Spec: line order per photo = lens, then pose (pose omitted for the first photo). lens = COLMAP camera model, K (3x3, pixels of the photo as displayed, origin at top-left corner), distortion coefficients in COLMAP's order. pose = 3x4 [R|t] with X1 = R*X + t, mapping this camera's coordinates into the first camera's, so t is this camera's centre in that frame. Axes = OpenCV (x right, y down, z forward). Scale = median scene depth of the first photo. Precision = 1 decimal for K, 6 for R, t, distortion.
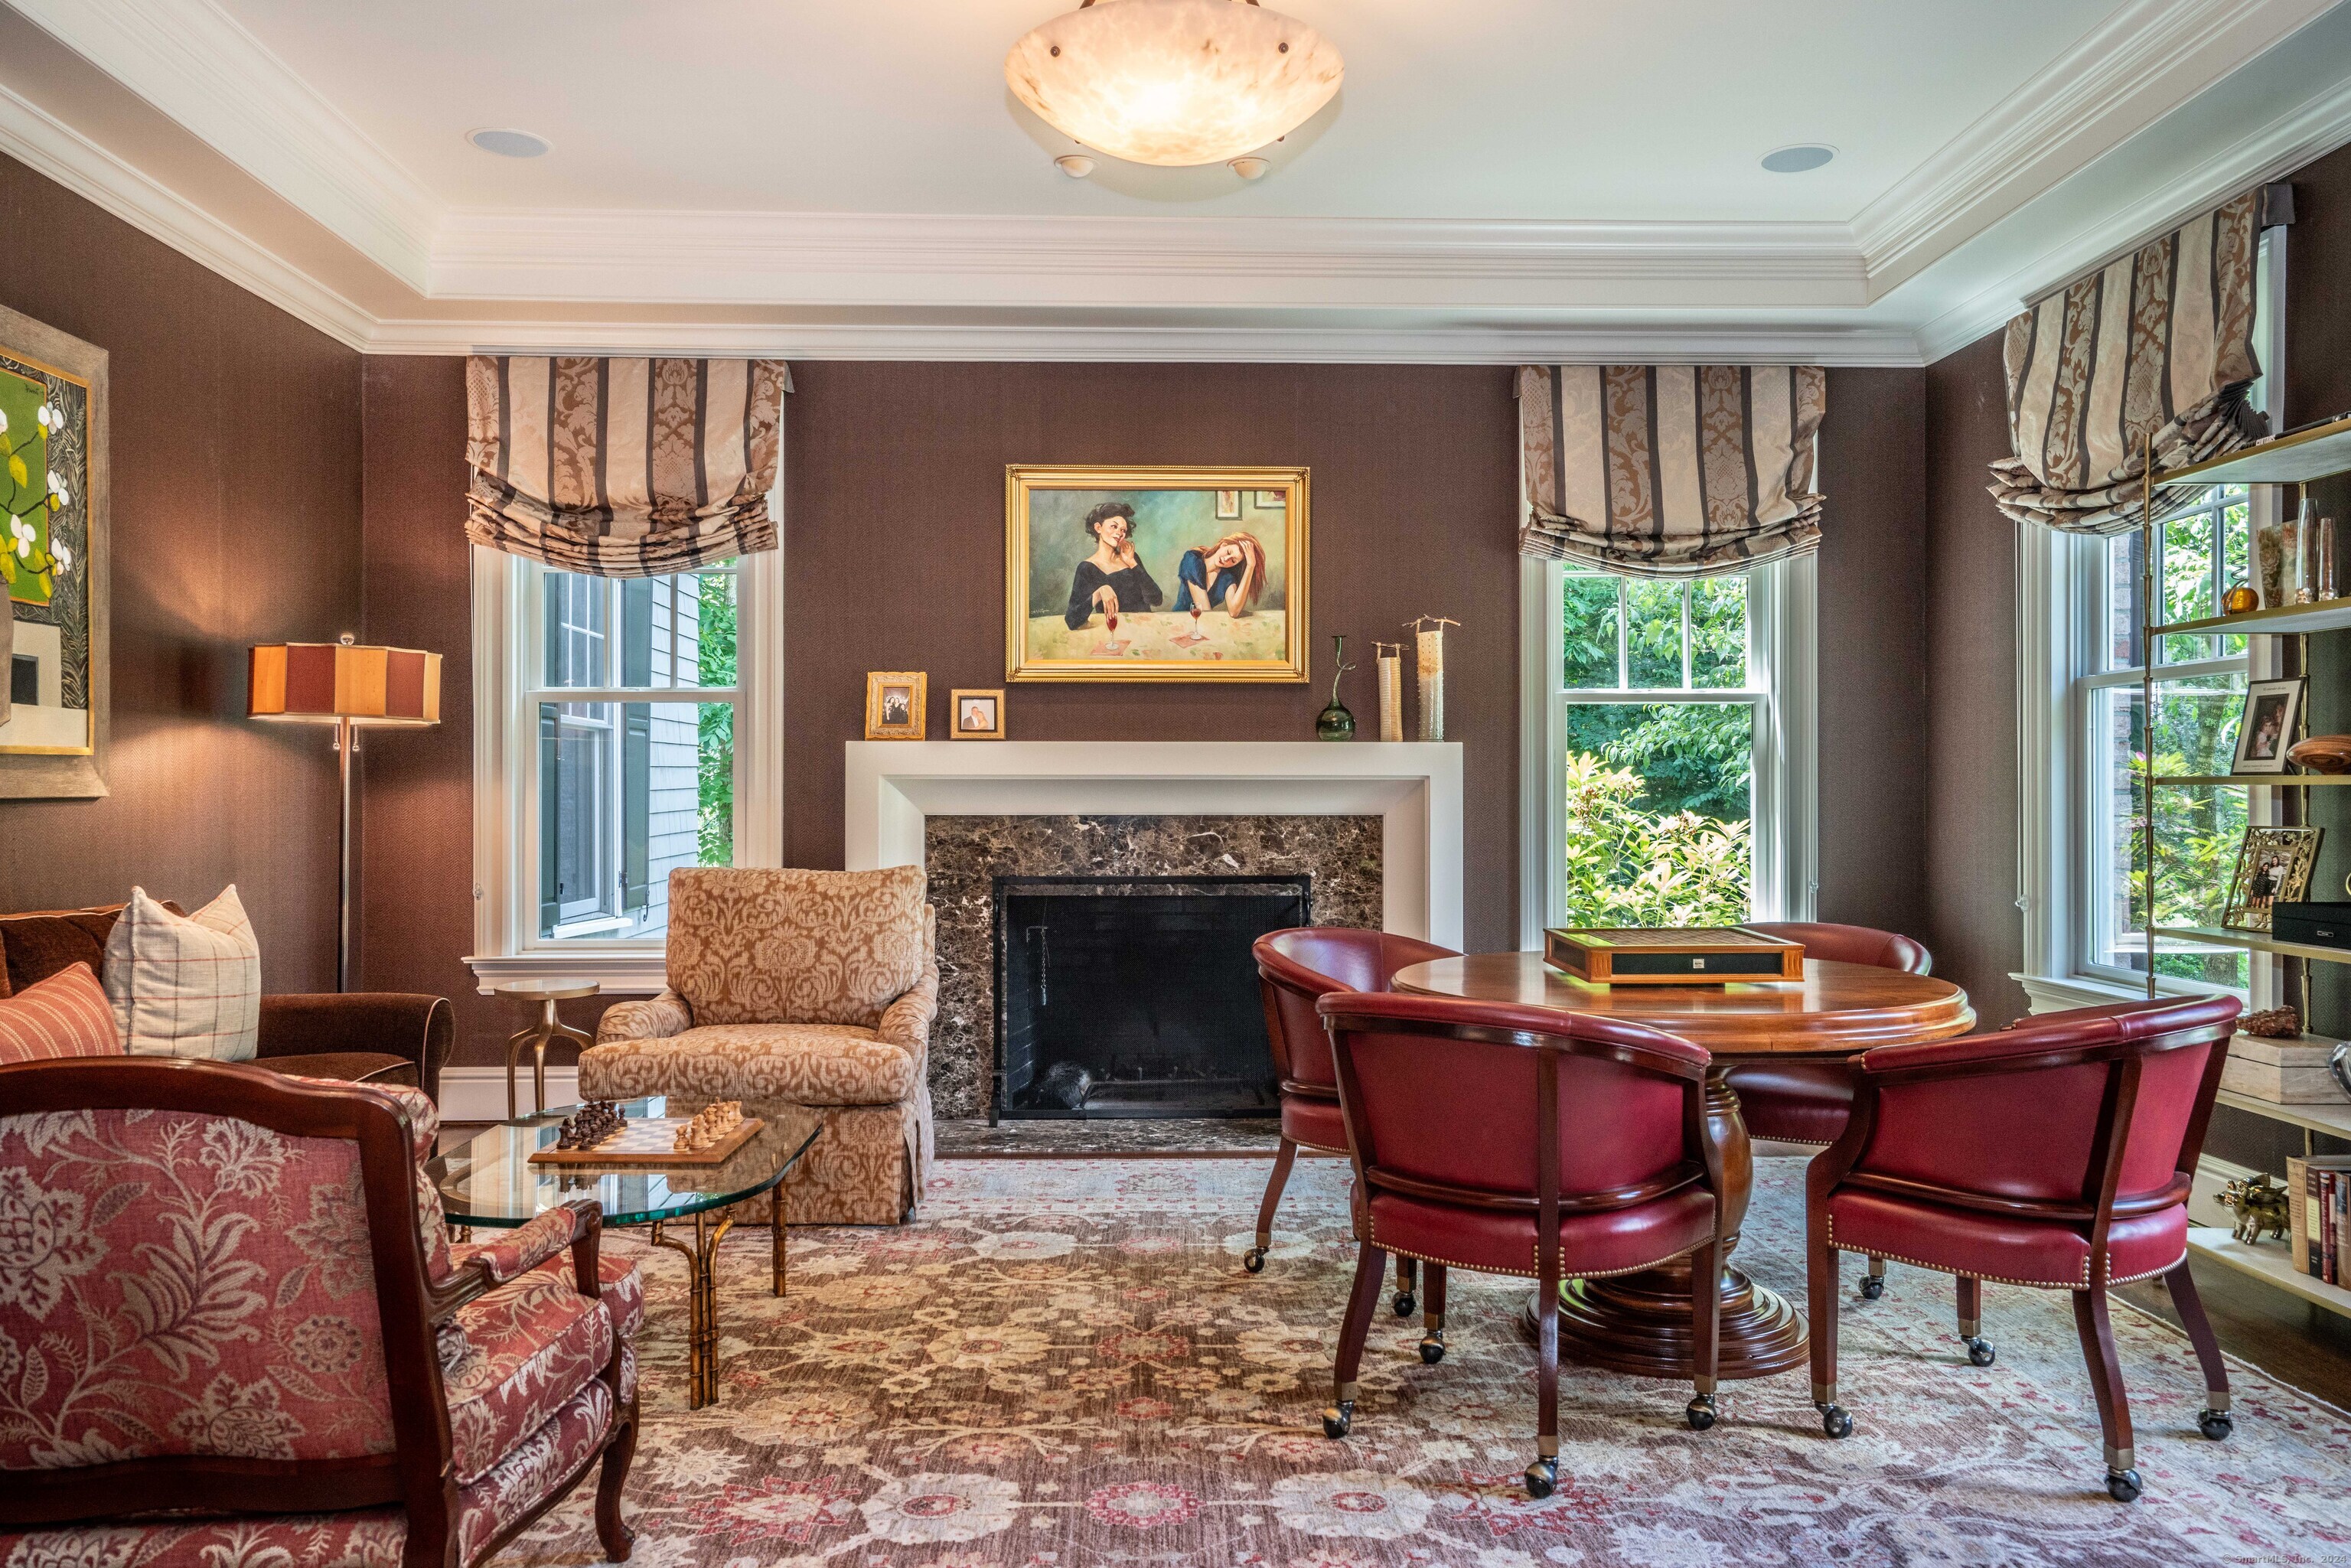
lens RADIAL K [[1686.7, 0, 1176.4], [0, 1686.7, 781.2], [0, 0, 1]] dist [-0.007653, 0.049576]
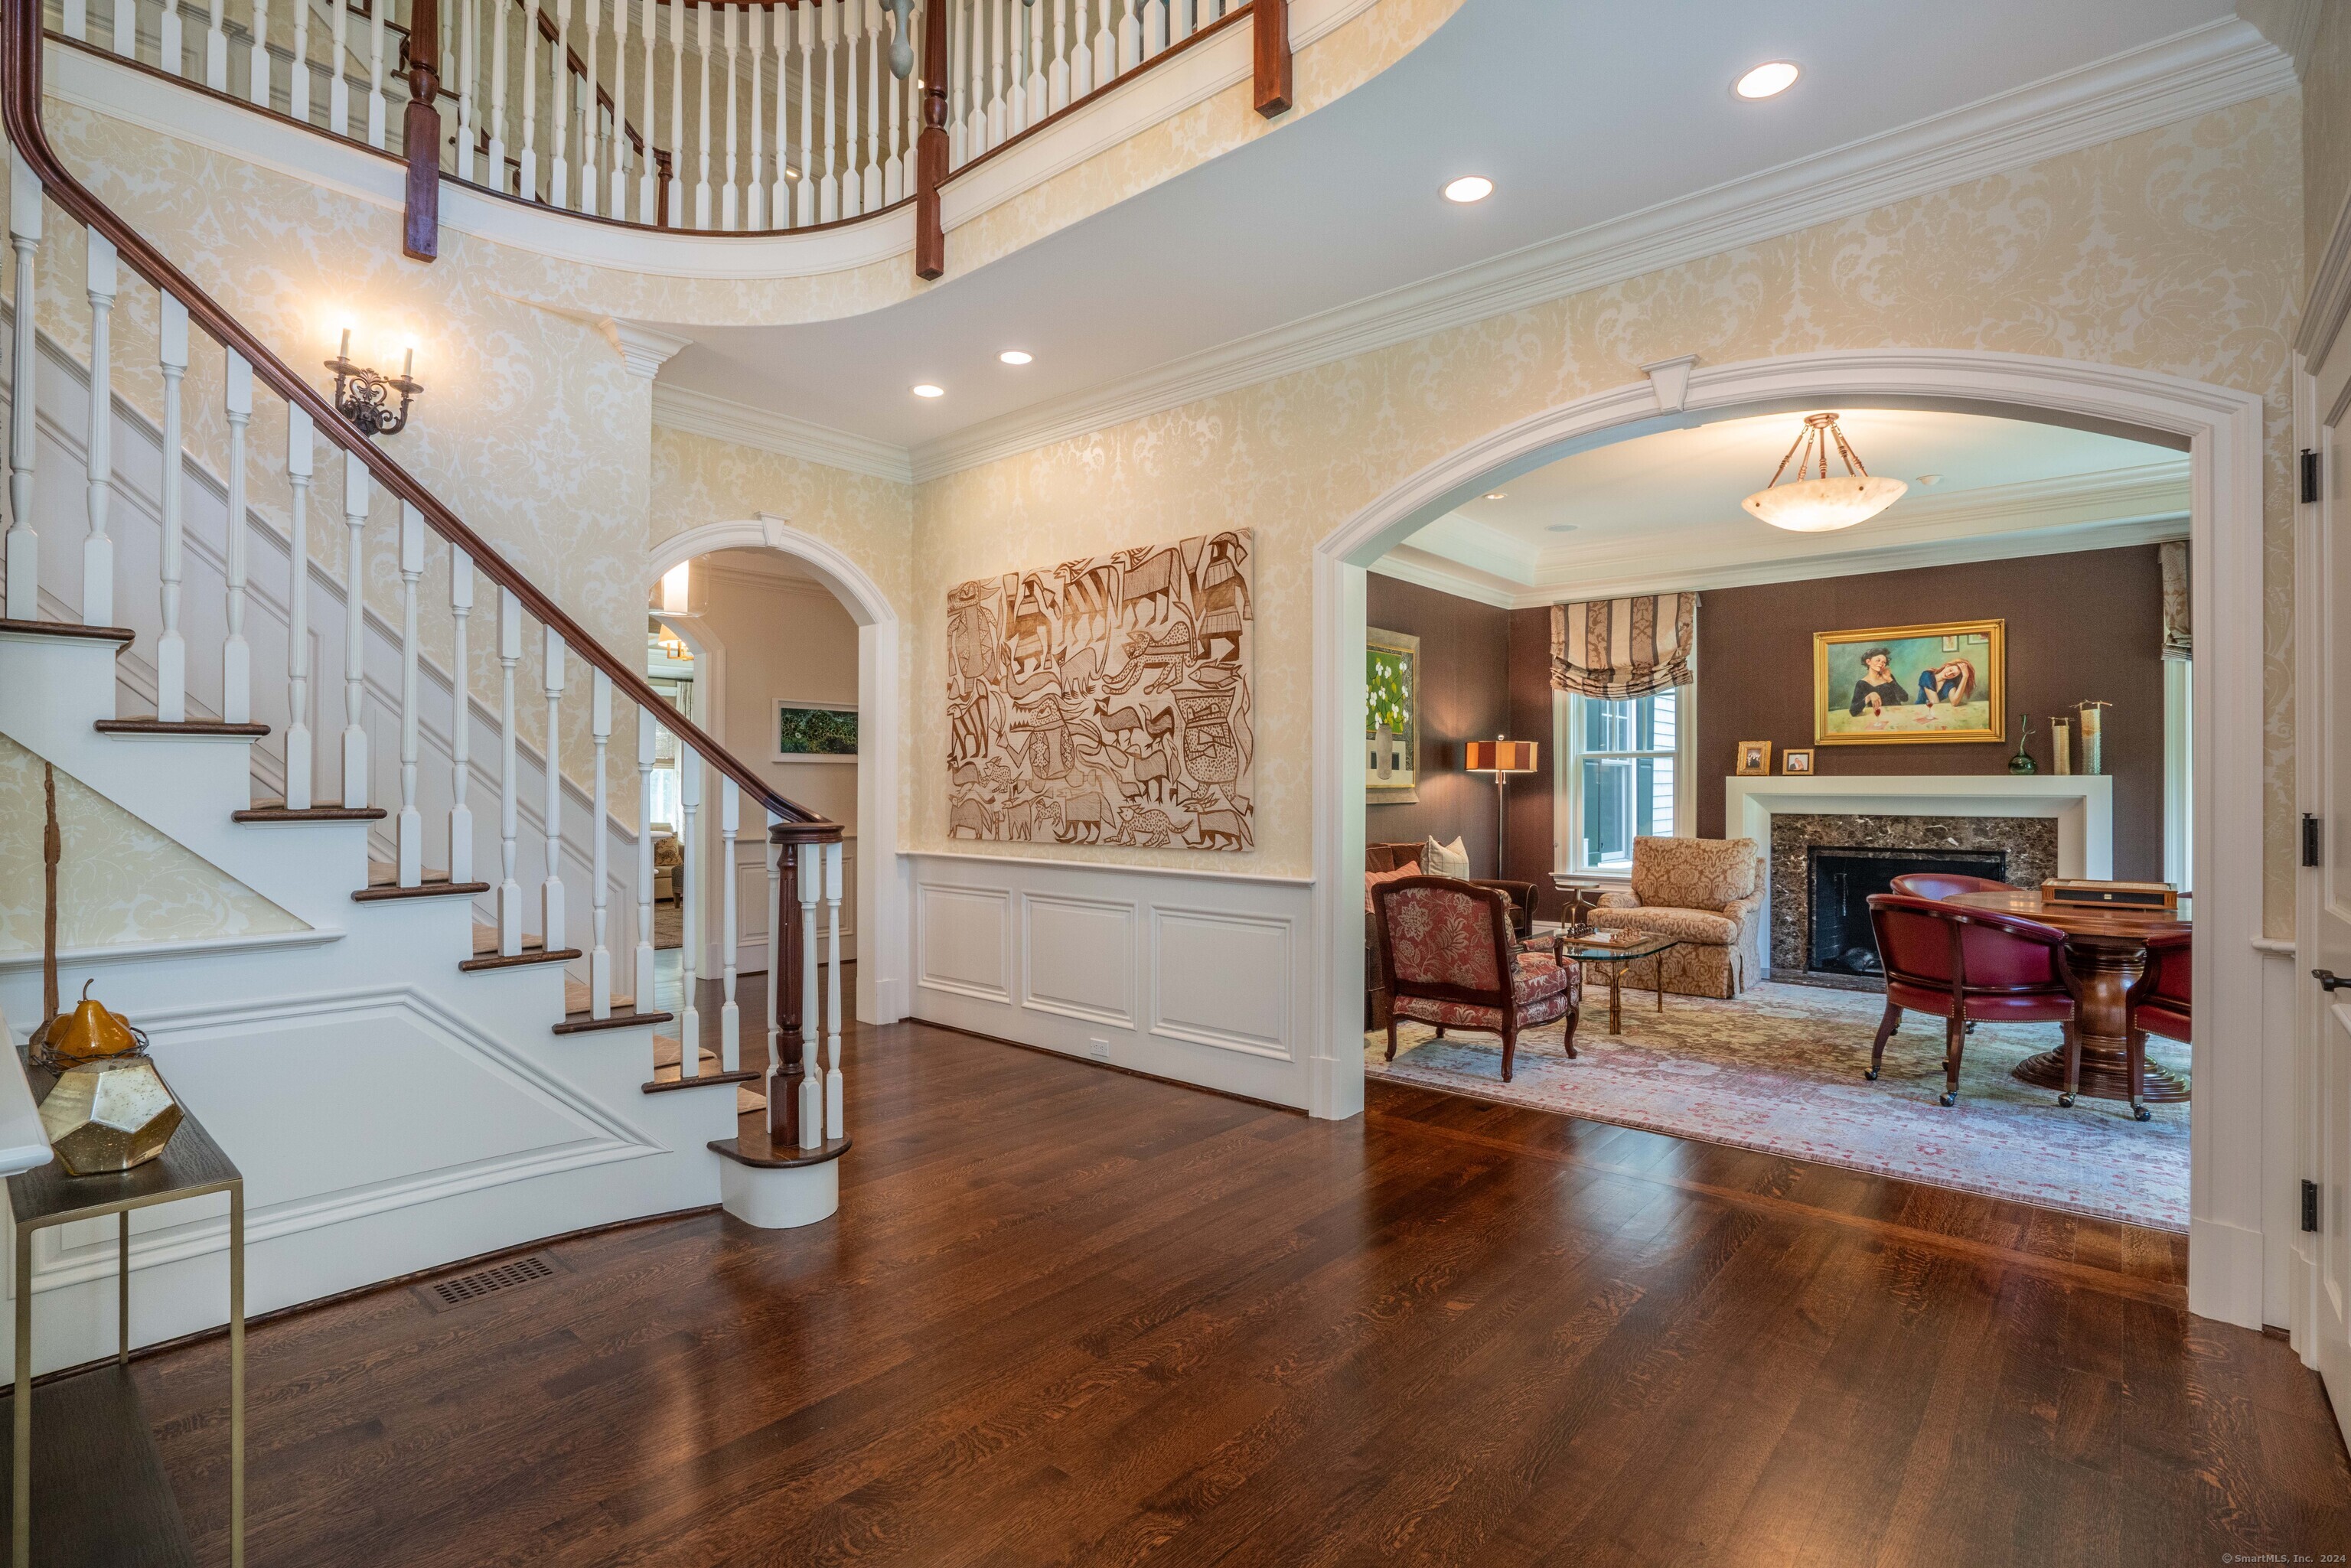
lens RADIAL K [[1110.3, 0, 1228.5], [0, 1110.3, 780.5], [0, 0, 1]] dist [-0.010030, 0.000785]
pose [[0.755842, -0.001914, -0.654751, 0.224431], [0.001674, 0.999998, -0.000990, -0.018321], [0.654752, -0.000348, 0.755844, -0.403346]]
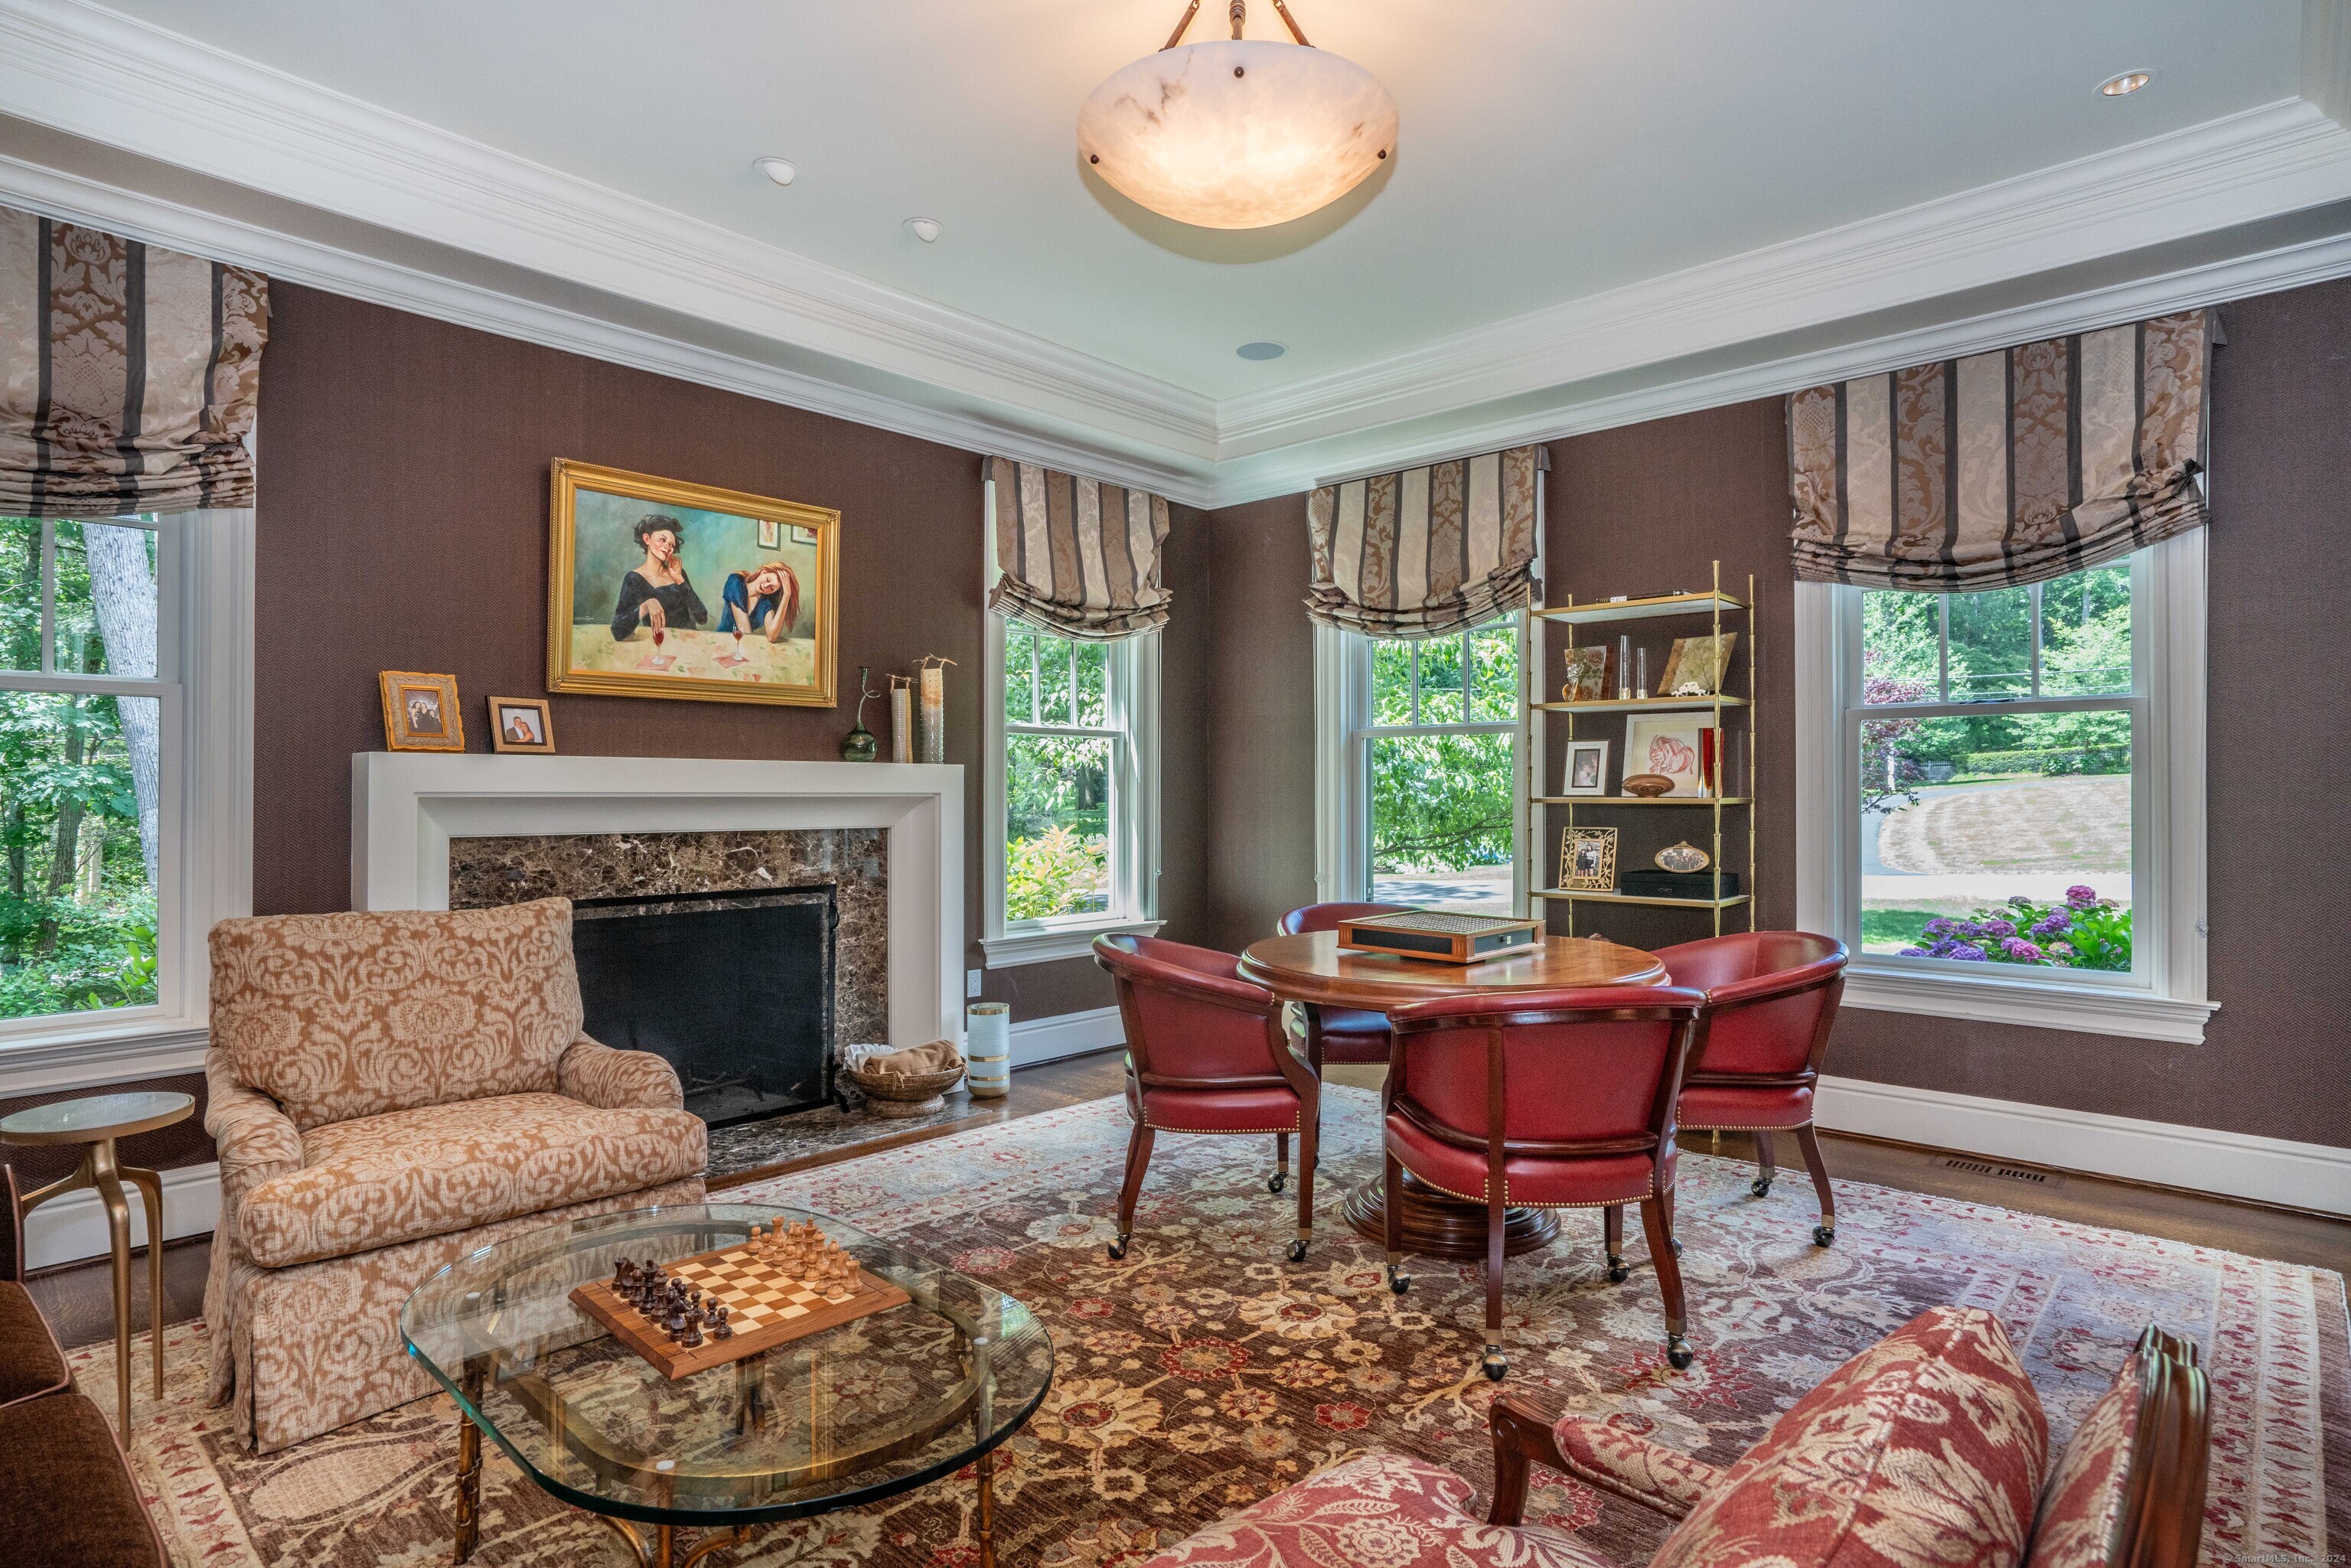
lens RADIAL K [[1226.4, 0, 1152.6], [0, 1226.4, 776.8], [0, 0, 1]] dist [-0.025527, 0.011914]
pose [[0.706875, 0.008920, 0.707283, -0.342451], [-0.002709, 0.999947, -0.009904, -0.006322], [-0.707334, 0.005085, 0.706862, 0.298824]]
